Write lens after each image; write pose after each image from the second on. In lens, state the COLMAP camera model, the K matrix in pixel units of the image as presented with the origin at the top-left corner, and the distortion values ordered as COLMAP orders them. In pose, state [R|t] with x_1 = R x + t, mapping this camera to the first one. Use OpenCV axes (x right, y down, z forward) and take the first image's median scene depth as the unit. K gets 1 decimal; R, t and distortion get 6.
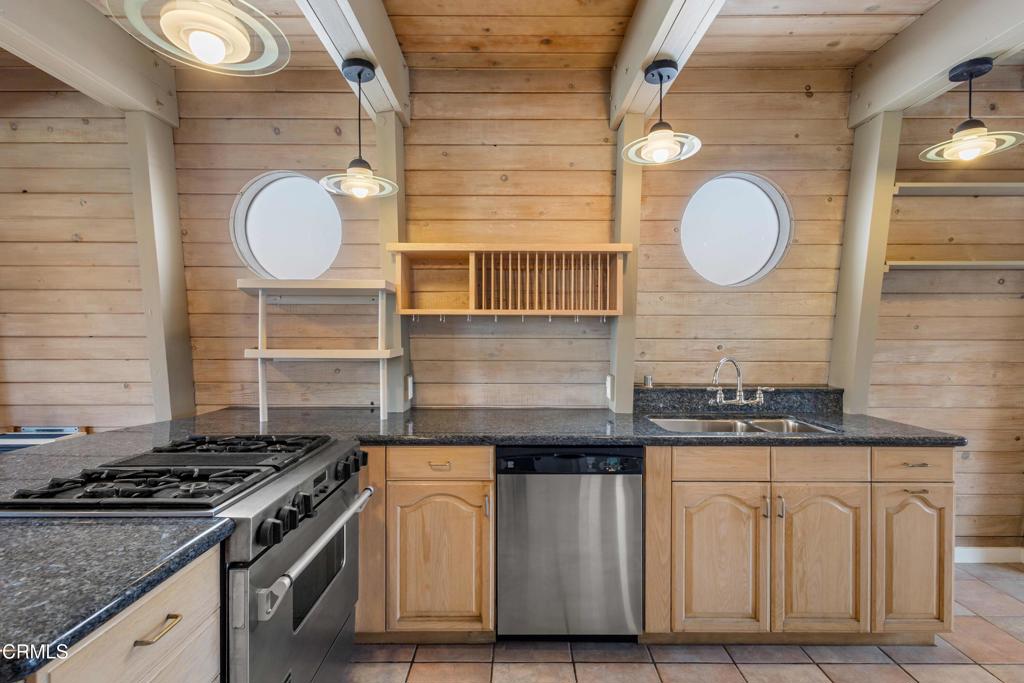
lens RADIAL K [[472.6, 0, 512.0], [0, 472.6, 341.5], [0, 0, 1]] dist [0.000399, -0.000923]
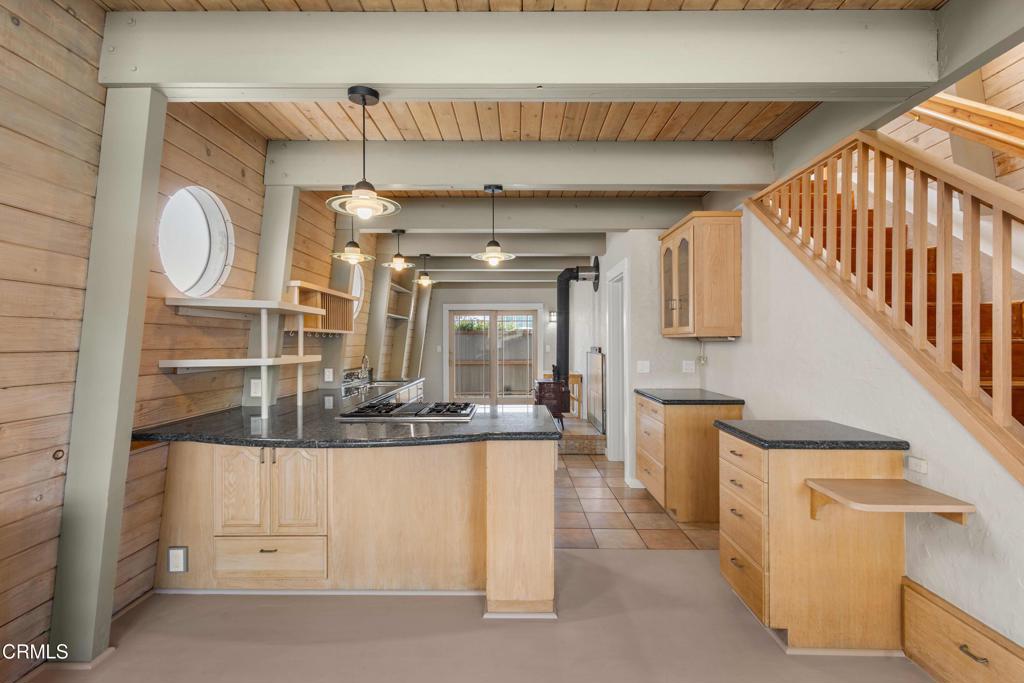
lens RADIAL K [[474.6, 0, 509.9], [0, 474.6, 332.7], [0, 0, 1]] dist [0.009052, -0.000873]
pose [[0.015741, 0.017831, 0.999717, -1.505144], [0.013436, 0.999747, -0.018043, -0.016576], [-0.999786, 0.013716, 0.015497, 0.309310]]
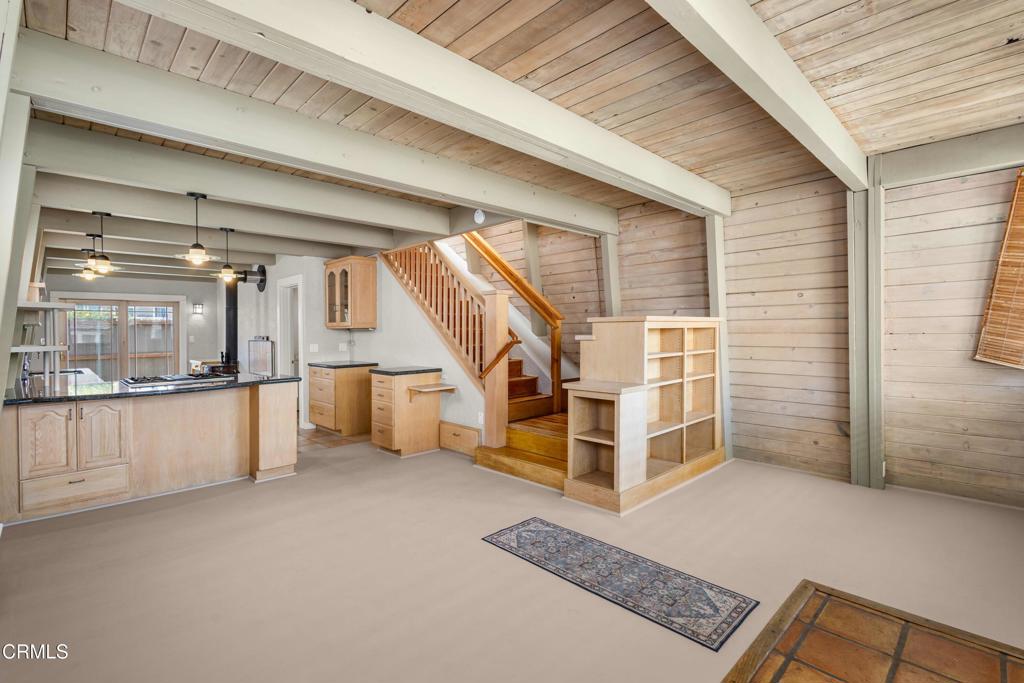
lens RADIAL K [[474.6, 0, 509.9], [0, 474.6, 332.7], [0, 0, 1]] dist [0.009052, -0.000873]
pose [[-0.690115, 0.000504, 0.723699, -2.378946], [0.015947, 0.999768, 0.014511, -0.022218], [-0.723524, 0.021555, -0.689963, 0.858708]]
